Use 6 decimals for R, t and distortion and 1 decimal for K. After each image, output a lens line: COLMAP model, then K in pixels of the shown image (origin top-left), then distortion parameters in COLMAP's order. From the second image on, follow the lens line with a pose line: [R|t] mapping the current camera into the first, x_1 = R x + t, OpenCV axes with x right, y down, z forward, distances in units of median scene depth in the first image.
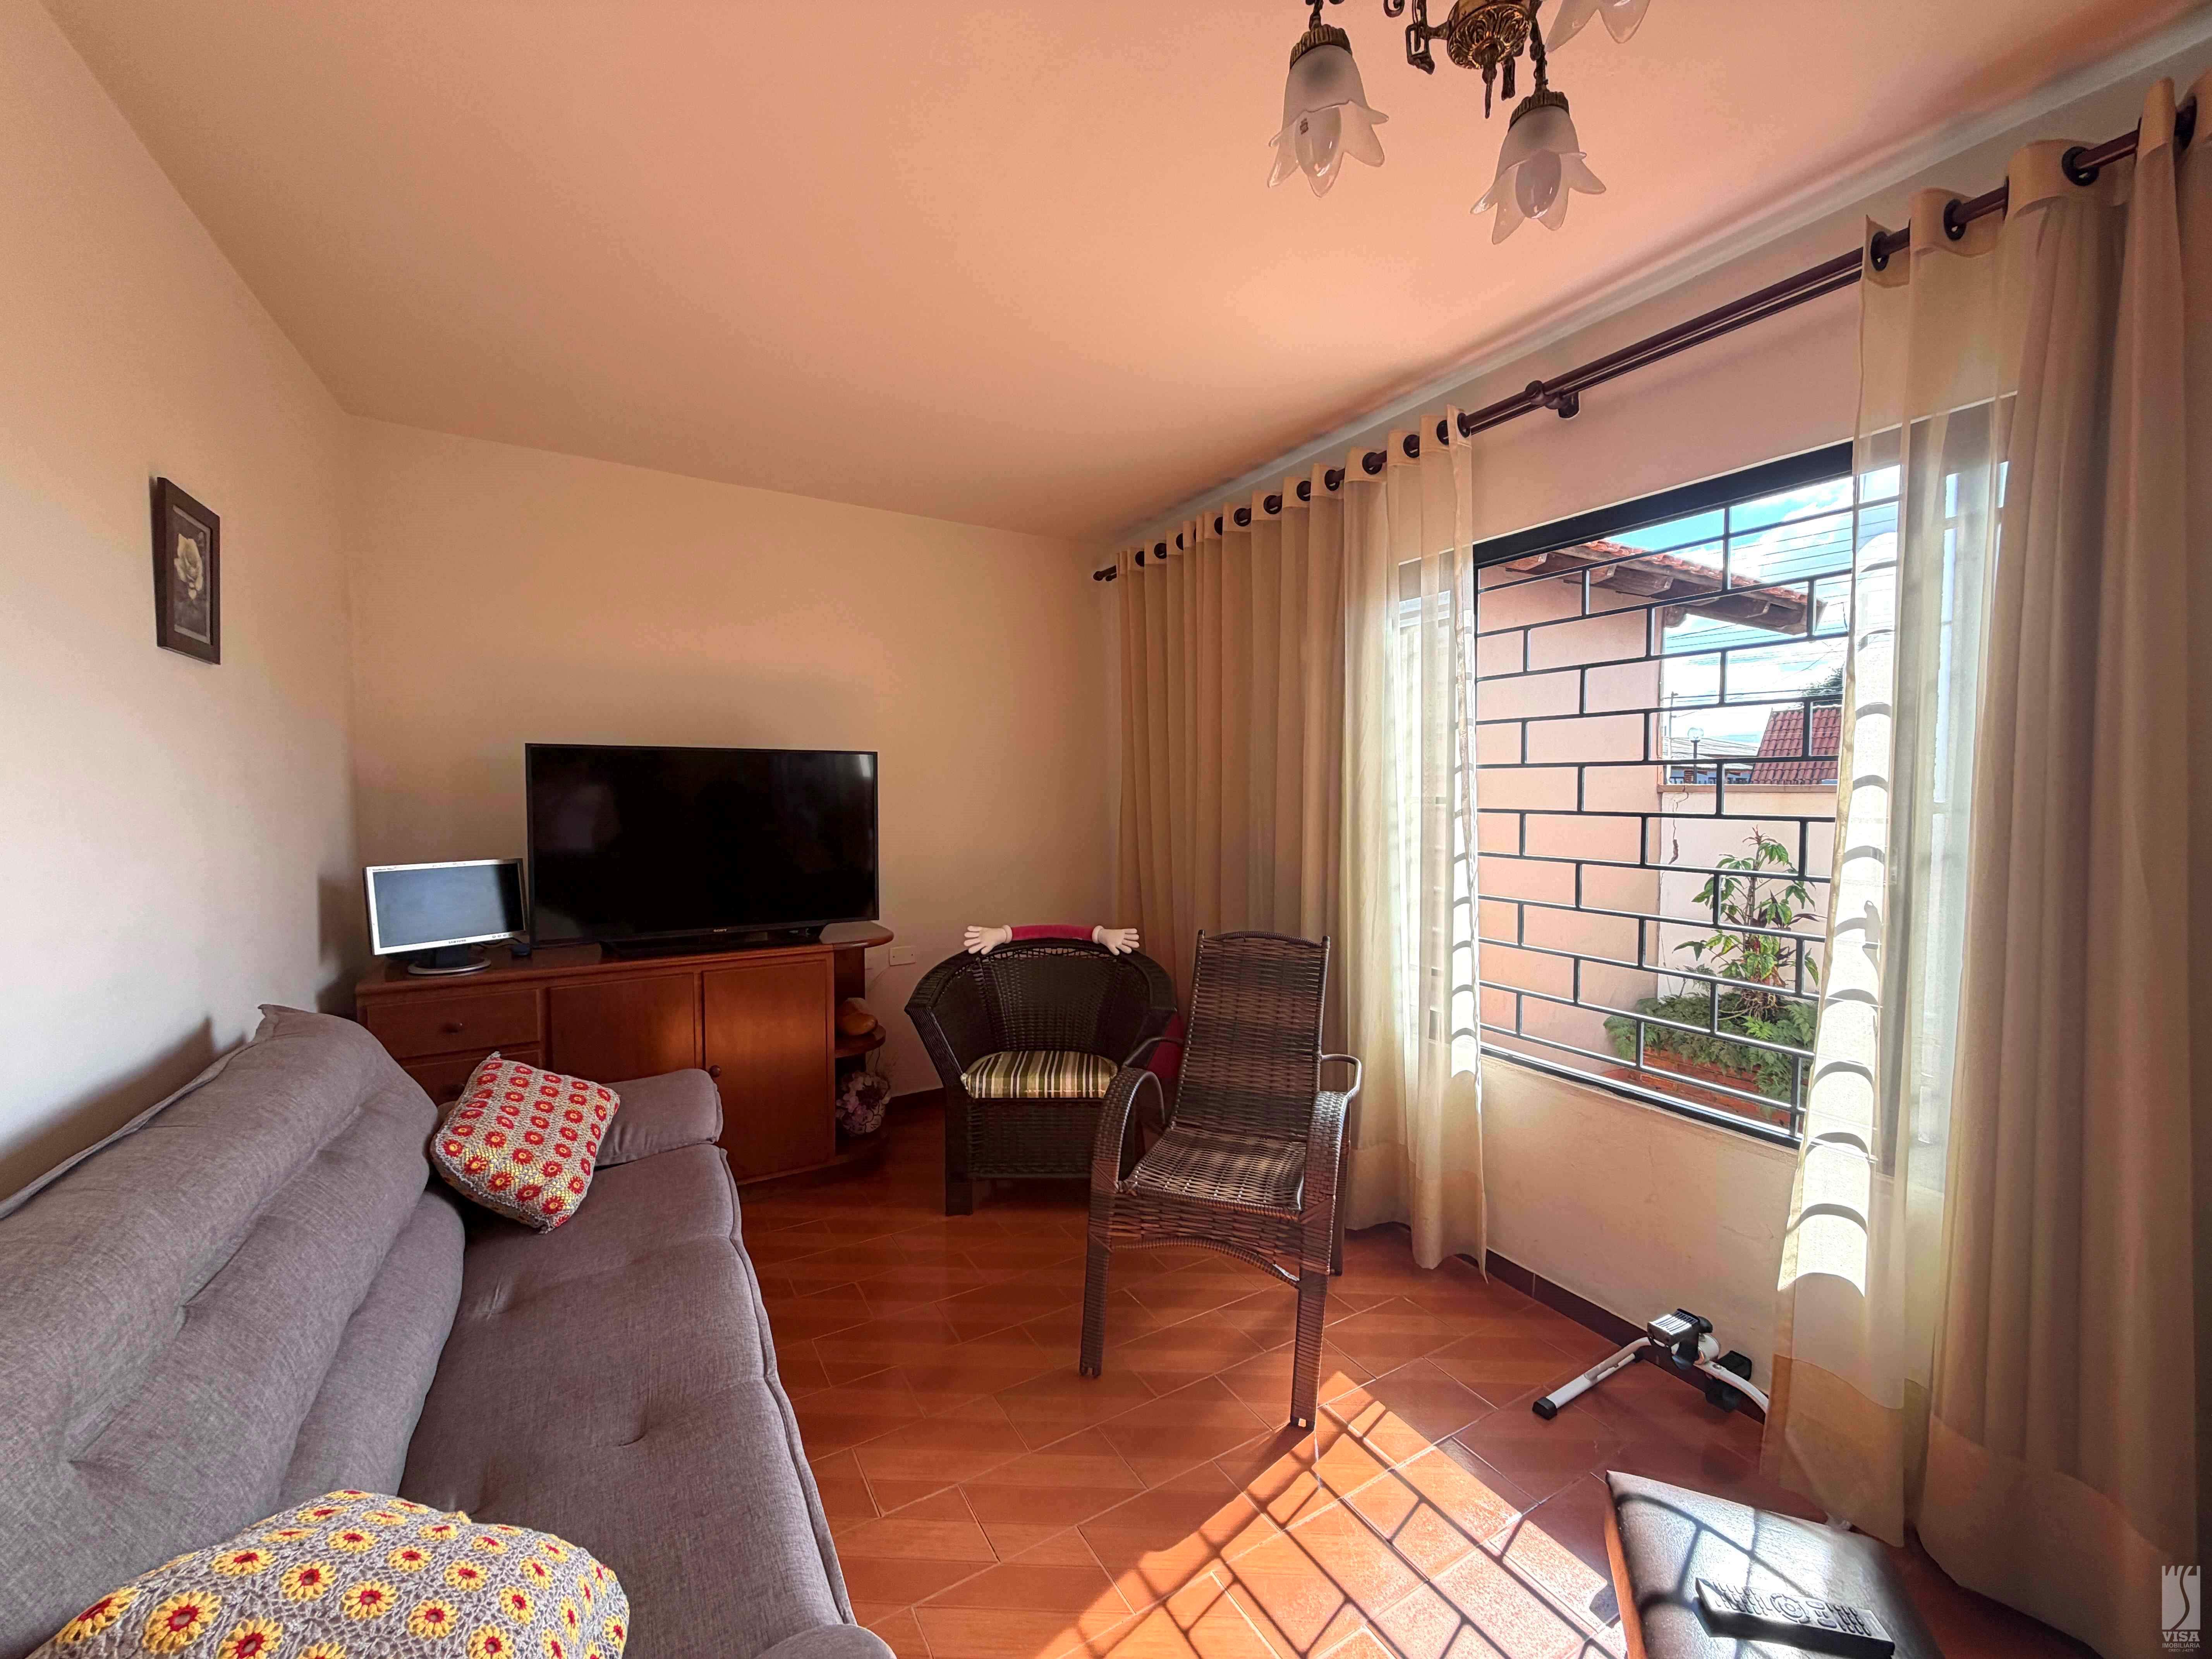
lens RADIAL K [[881.0, 0, 1104.6], [0, 881.0, 827.7], [0, 0, 1]] dist [-0.000801, 0.000116]
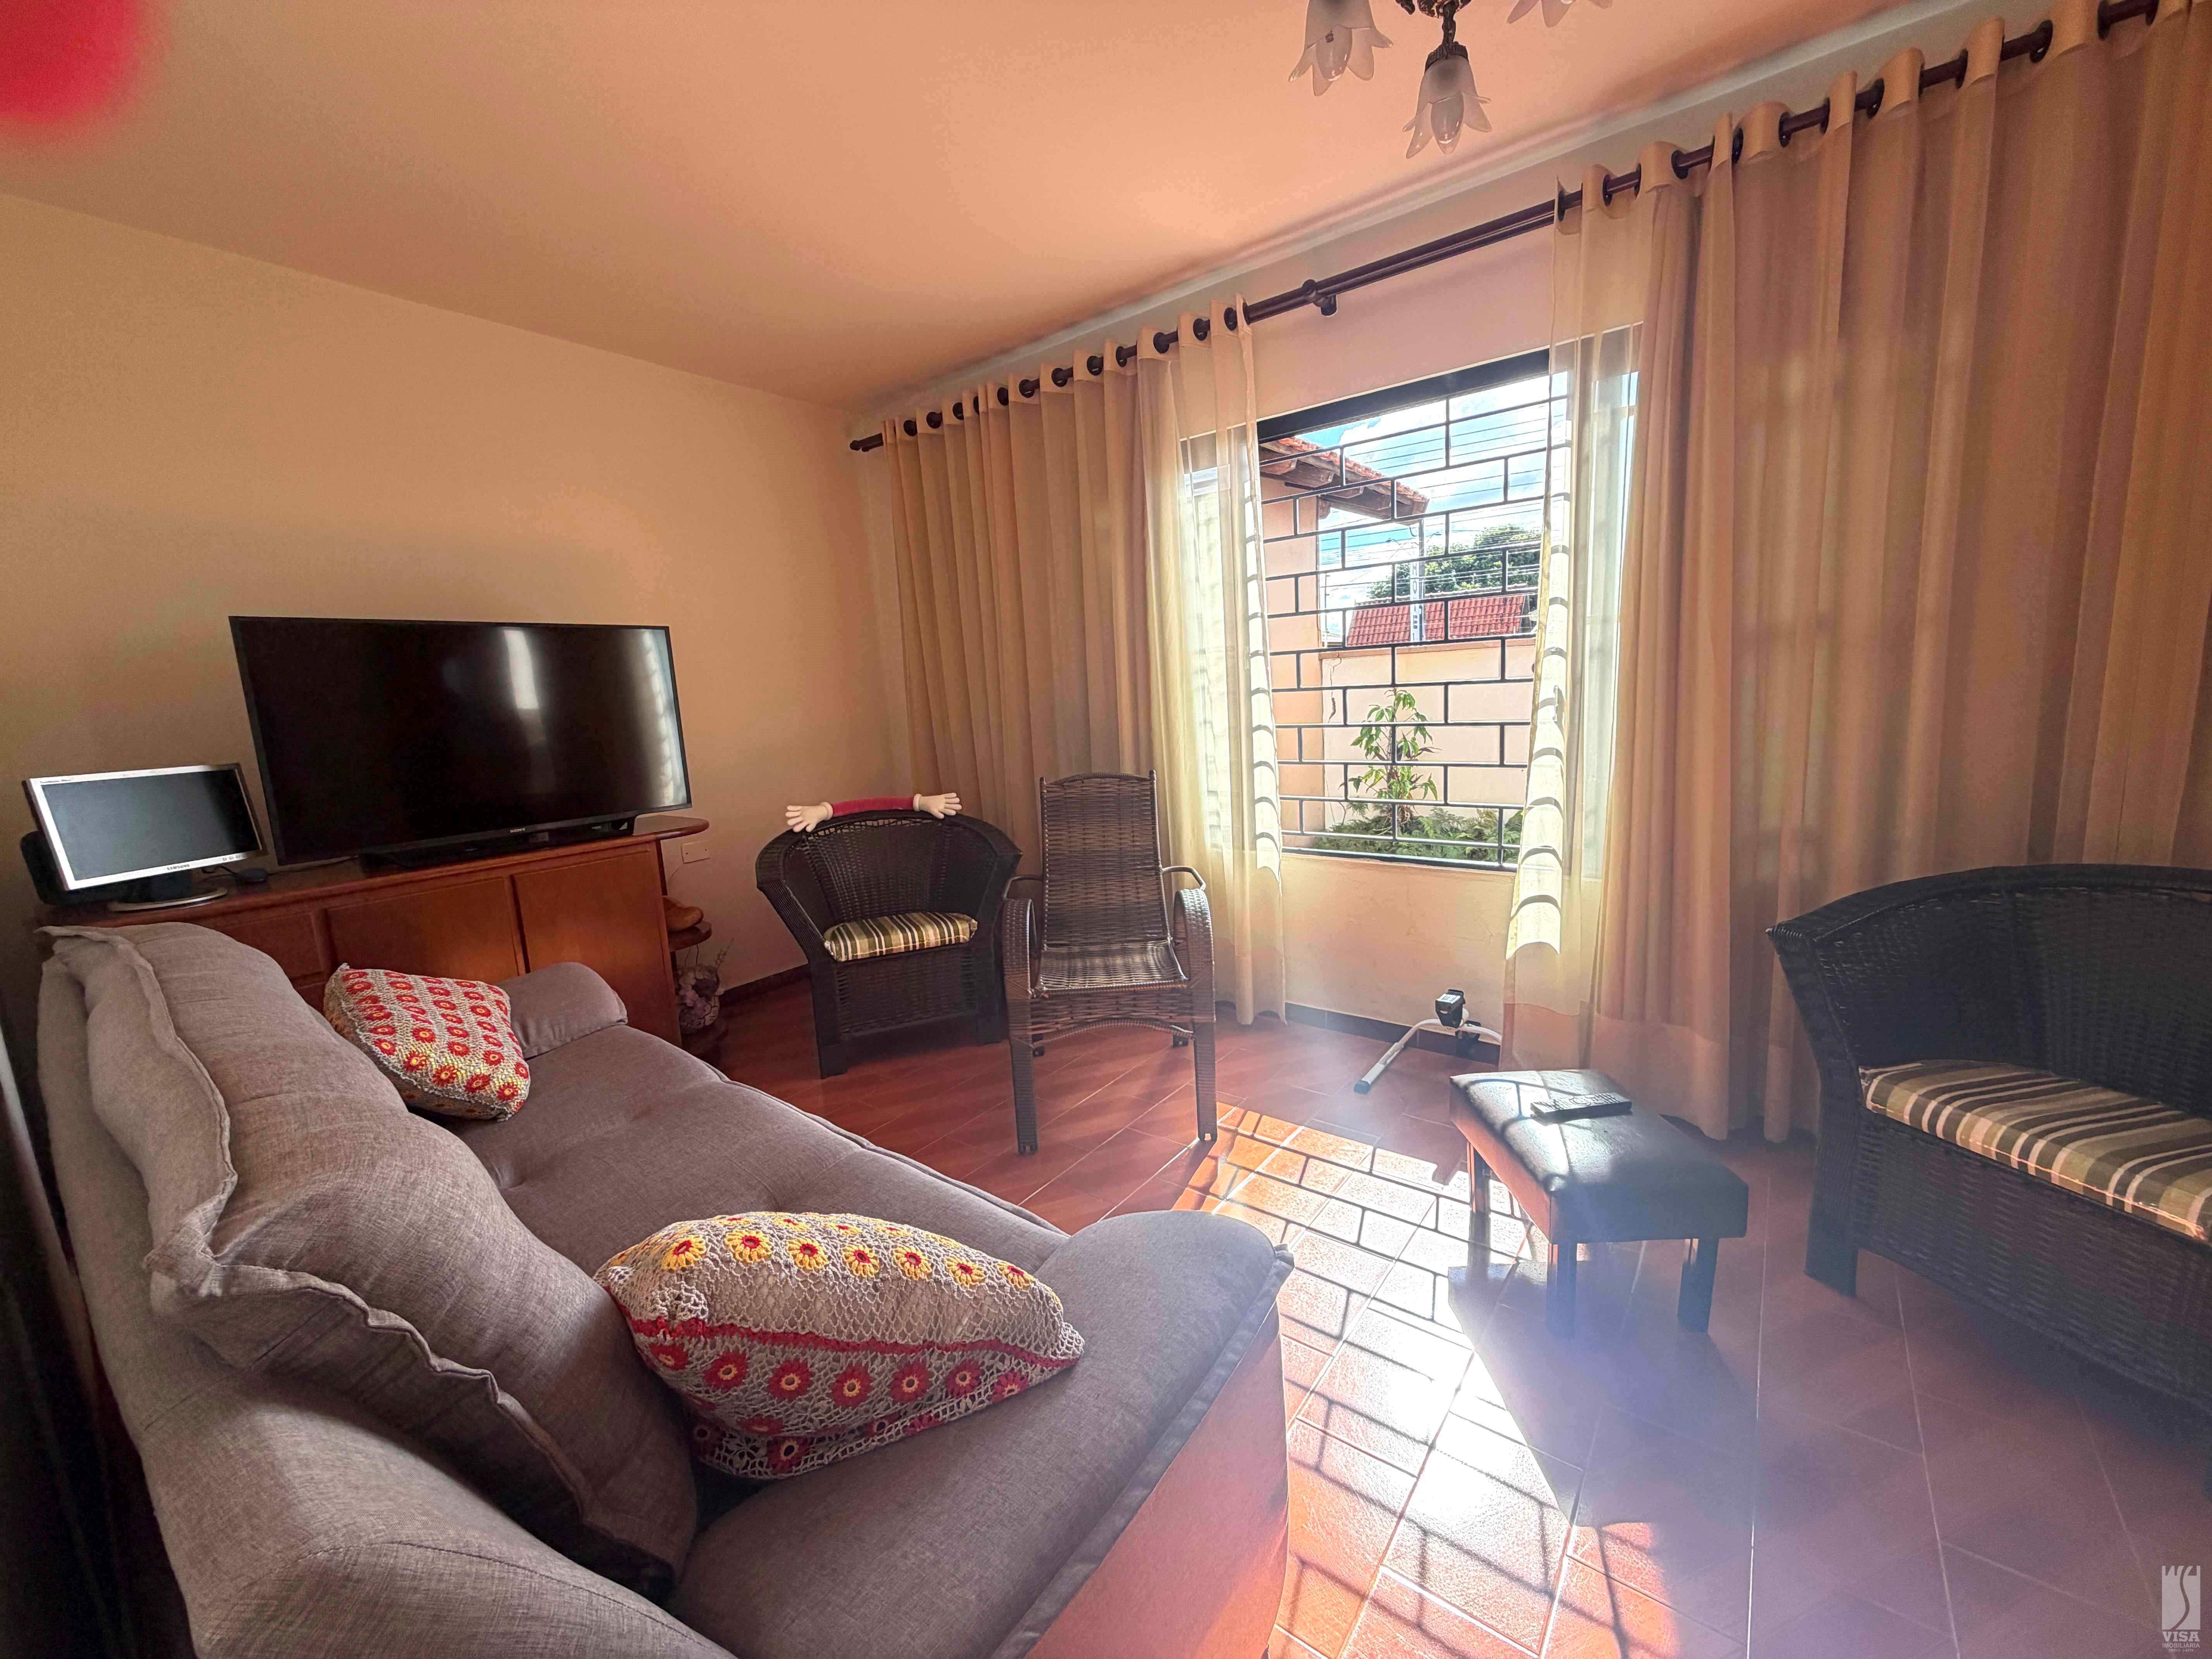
lens RADIAL K [[881.0, 0, 1104.6], [0, 881.0, 827.7], [0, 0, 1]] dist [-0.000801, 0.000116]
pose [[0.925716, -0.109295, 0.362085, -0.261792], [0.071346, 0.990612, 0.116609, 0.065599], [-0.371430, -0.082113, 0.924823, -0.059850]]
